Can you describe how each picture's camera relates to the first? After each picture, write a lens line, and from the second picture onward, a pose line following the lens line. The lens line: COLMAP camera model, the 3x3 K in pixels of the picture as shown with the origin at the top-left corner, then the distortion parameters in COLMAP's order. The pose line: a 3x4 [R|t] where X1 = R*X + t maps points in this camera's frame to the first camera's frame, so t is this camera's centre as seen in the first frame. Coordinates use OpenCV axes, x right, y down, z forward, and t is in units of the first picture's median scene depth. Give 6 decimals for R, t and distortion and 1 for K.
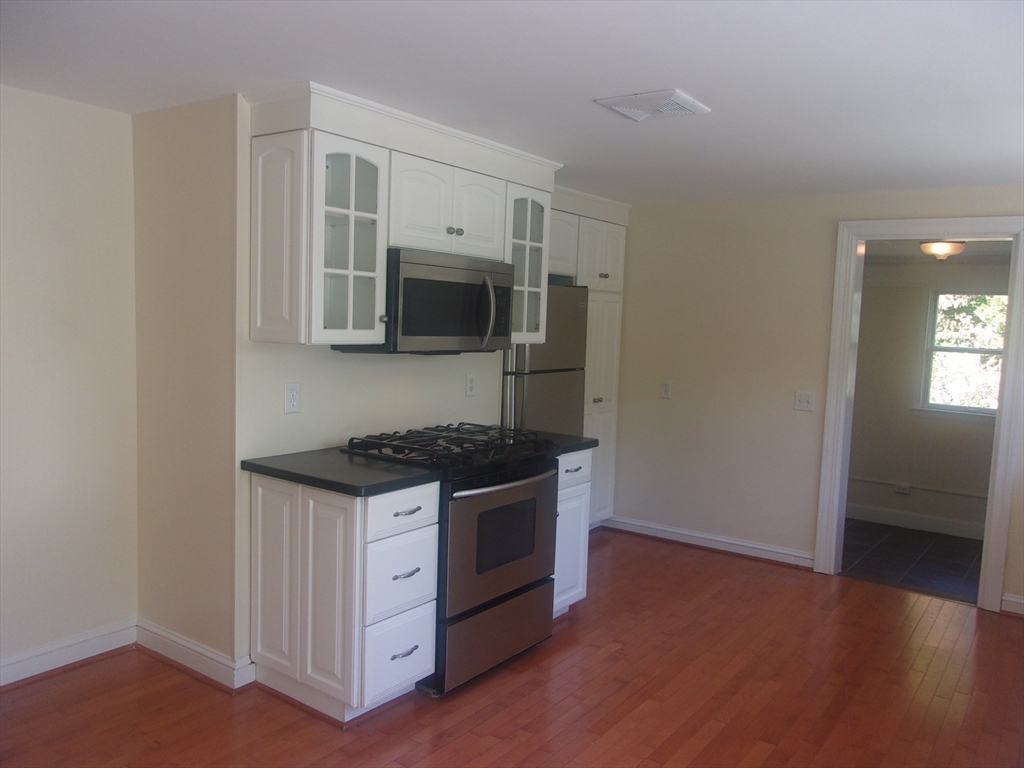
lens RADIAL K [[810.1, 0, 518.6], [0, 810.1, 384.9], [0, 0, 1]] dist [0.006025, 0.008329]
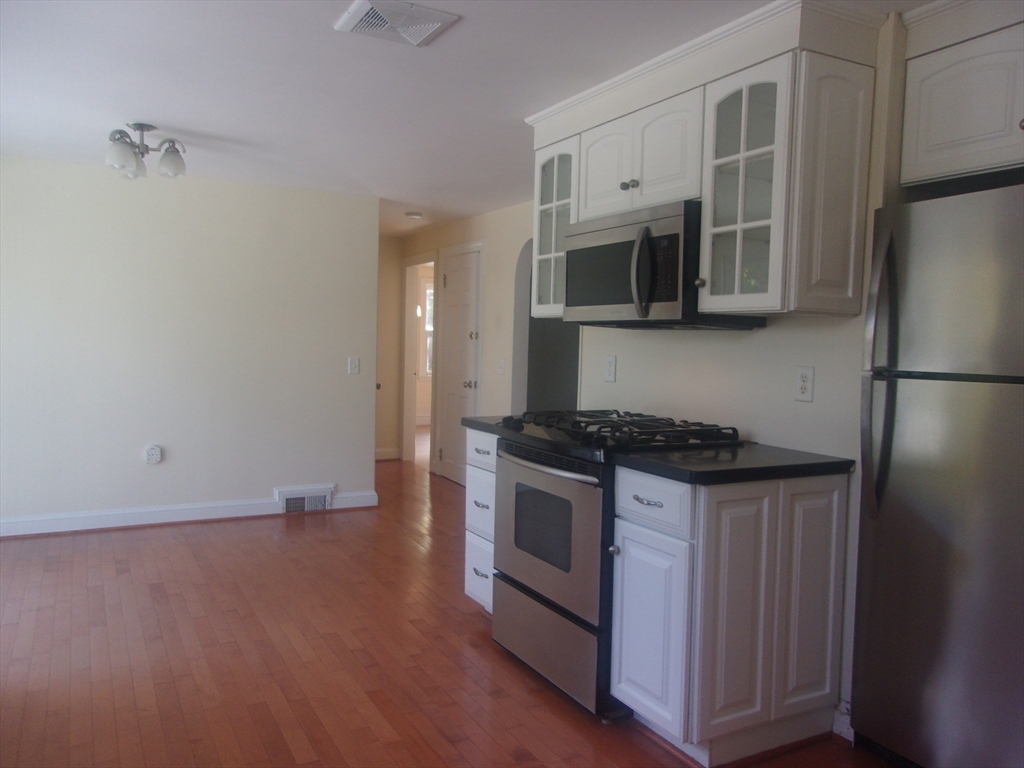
lens RADIAL K [[810.1, 0, 519.5], [0, 810.1, 385.4], [0, 0, 1]] dist [0.006025, 0.008329]
pose [[-0.438782, 0.003144, -0.898588, 0.760061], [-0.113136, 0.991843, 0.058715, -0.013396], [0.891443, 0.127426, -0.434848, 1.302066]]
